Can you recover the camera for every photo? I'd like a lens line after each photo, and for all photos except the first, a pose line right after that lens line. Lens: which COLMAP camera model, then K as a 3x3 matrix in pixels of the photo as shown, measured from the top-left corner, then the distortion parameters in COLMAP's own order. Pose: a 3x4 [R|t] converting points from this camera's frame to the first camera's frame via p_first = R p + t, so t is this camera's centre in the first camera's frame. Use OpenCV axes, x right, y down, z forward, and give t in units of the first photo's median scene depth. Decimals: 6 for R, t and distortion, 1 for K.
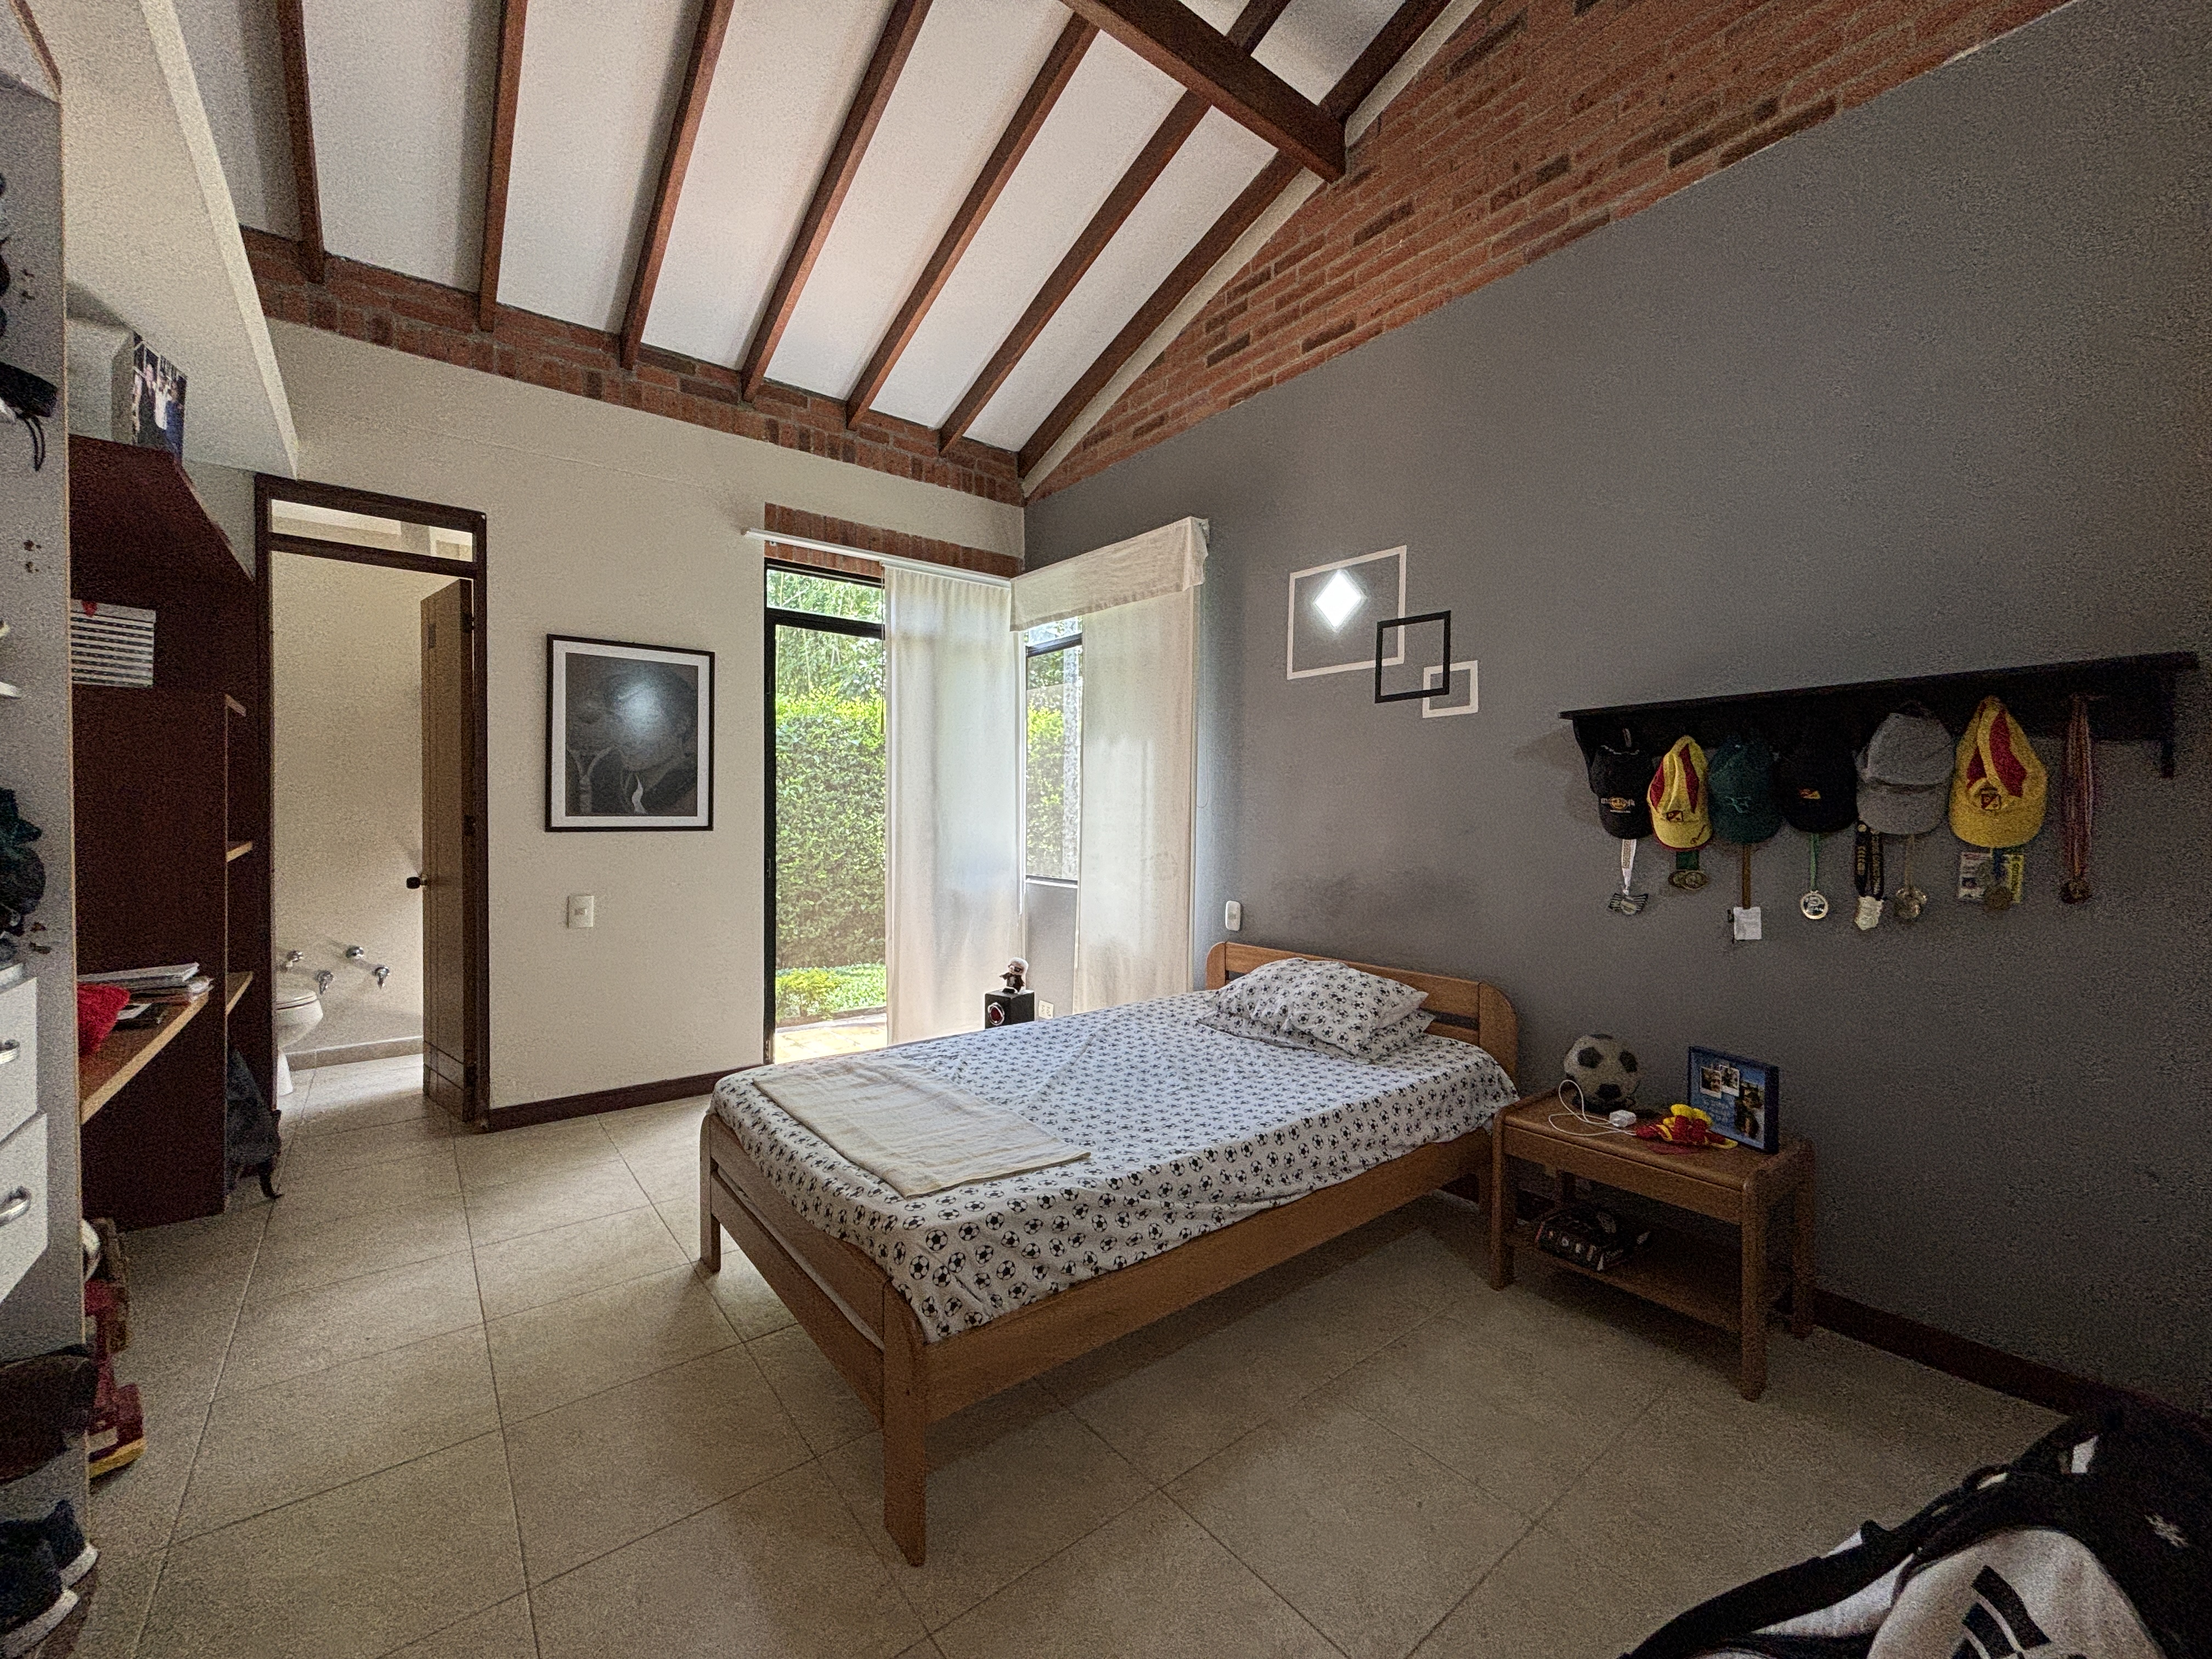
lens RADIAL K [[895.1, 0, 1108.6], [0, 895.1, 824.6], [0, 0, 1]] dist [-0.000321, -0.000141]
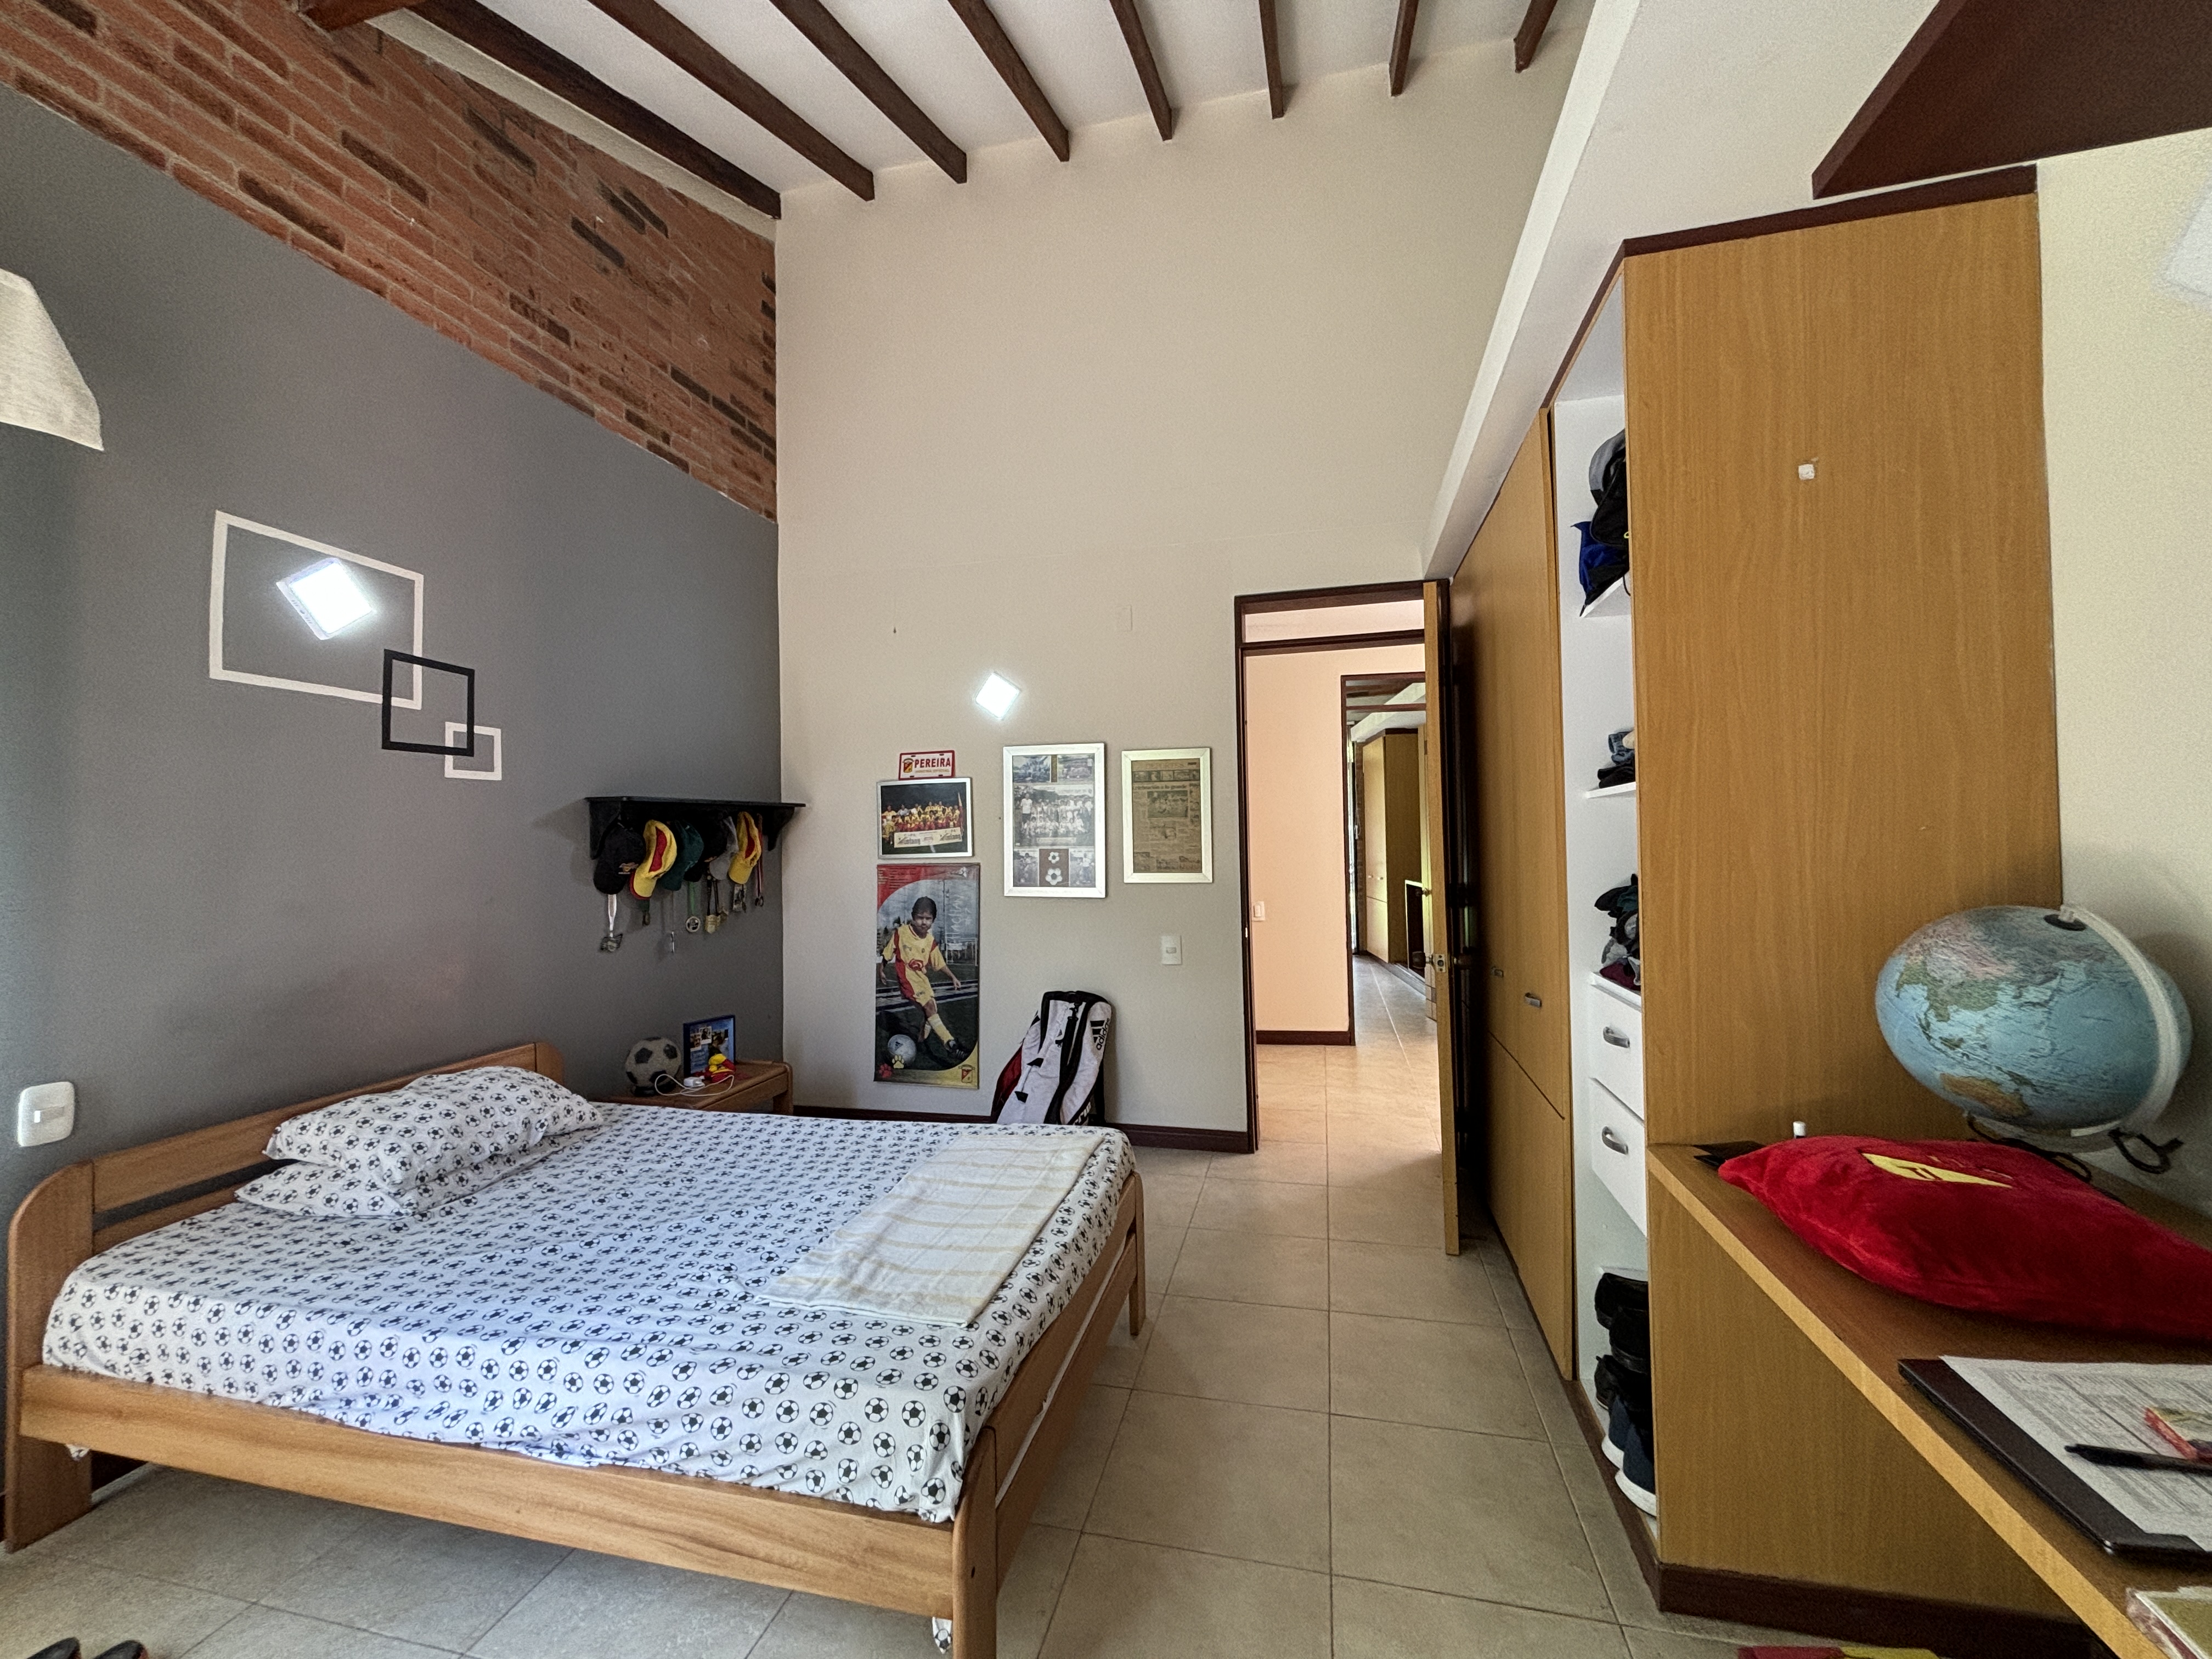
lens RADIAL K [[895.1, 0, 1108.6], [0, 895.1, 824.6], [0, 0, 1]] dist [-0.000321, -0.000141]
pose [[-0.616222, 0.025025, 0.787175, -0.779930], [0.029407, 0.999529, -0.008756, -0.045635], [-0.787023, 0.017753, -0.616668, 1.057685]]
